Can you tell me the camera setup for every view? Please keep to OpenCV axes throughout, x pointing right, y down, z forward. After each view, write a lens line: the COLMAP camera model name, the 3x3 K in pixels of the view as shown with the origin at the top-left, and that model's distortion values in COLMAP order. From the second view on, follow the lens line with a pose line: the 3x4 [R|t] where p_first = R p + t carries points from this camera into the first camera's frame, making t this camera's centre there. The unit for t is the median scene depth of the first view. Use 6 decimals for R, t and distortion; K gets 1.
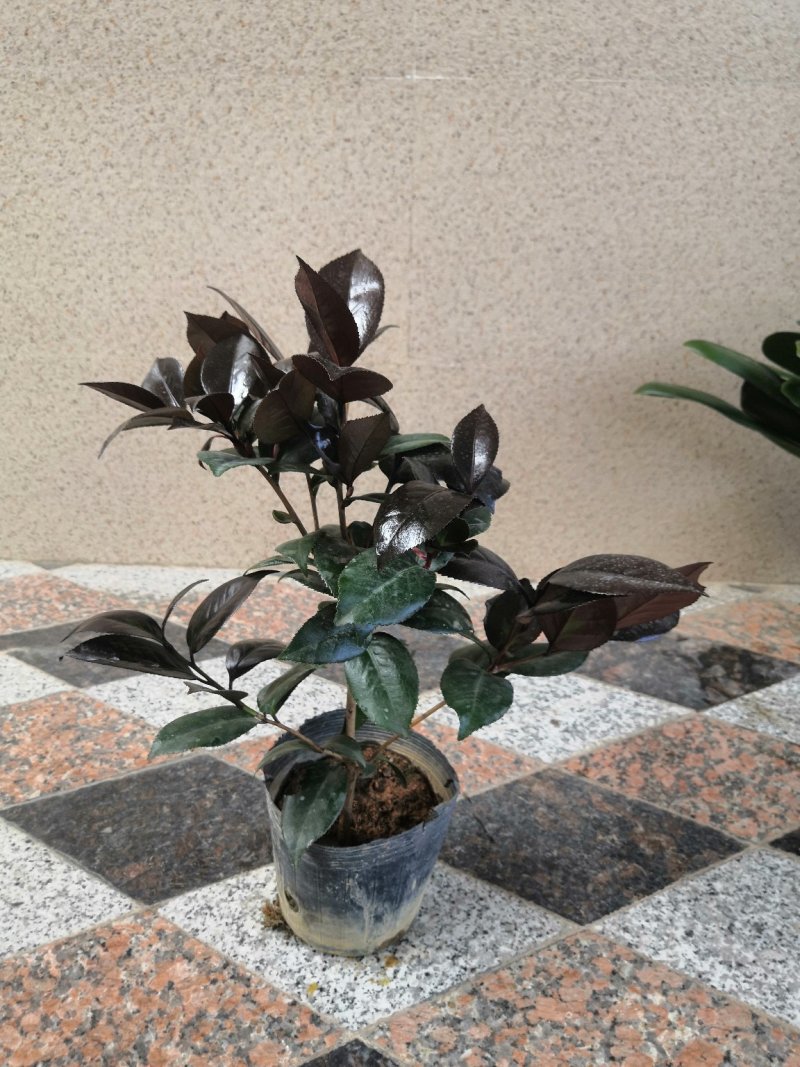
lens RADIAL K [[835.7, 0, 396.4], [0, 835.7, 529.1], [0, 0, 1]] dist [-0.034642, 0.056464]
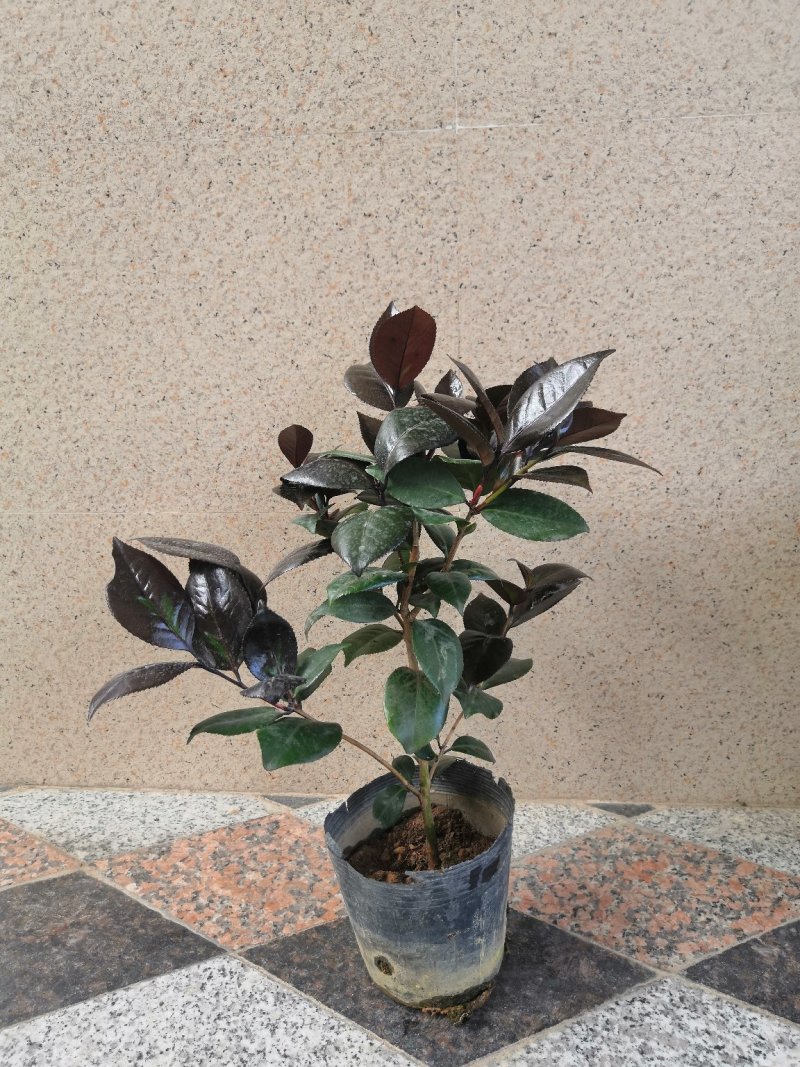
lens RADIAL K [[835.7, 0, 398.8], [0, 835.7, 530.8], [0, 0, 1]] dist [-0.034642, 0.056464]
pose [[0.998011, -0.028959, -0.055991, 0.001253], [0.020711, 0.989557, -0.142650, -0.096996], [0.059537, 0.141207, 0.988188, 0.350570]]
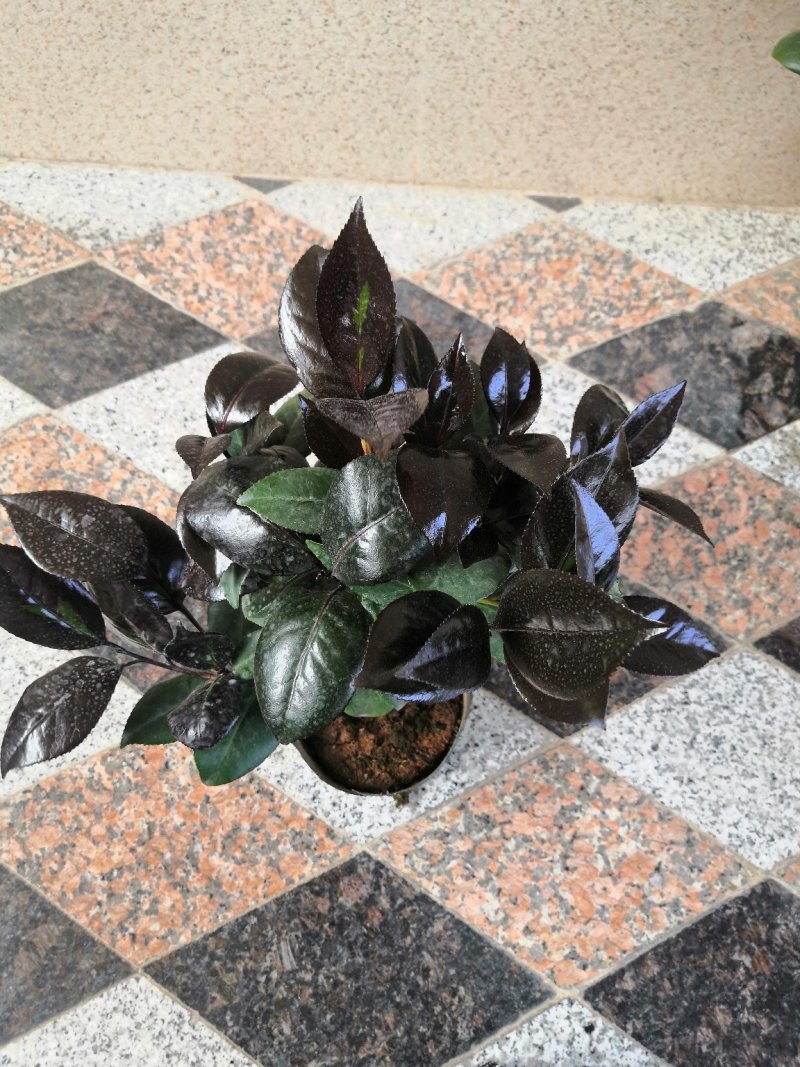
lens RADIAL K [[835.7, 0, 396.2], [0, 835.7, 528.5], [0, 0, 1]] dist [-0.034642, 0.056464]
pose [[0.999816, 0.019036, 0.002225, -0.007368], [-0.015081, 0.709776, 0.704266, -0.366679], [0.011827, -0.704170, 0.709933, 0.277628]]
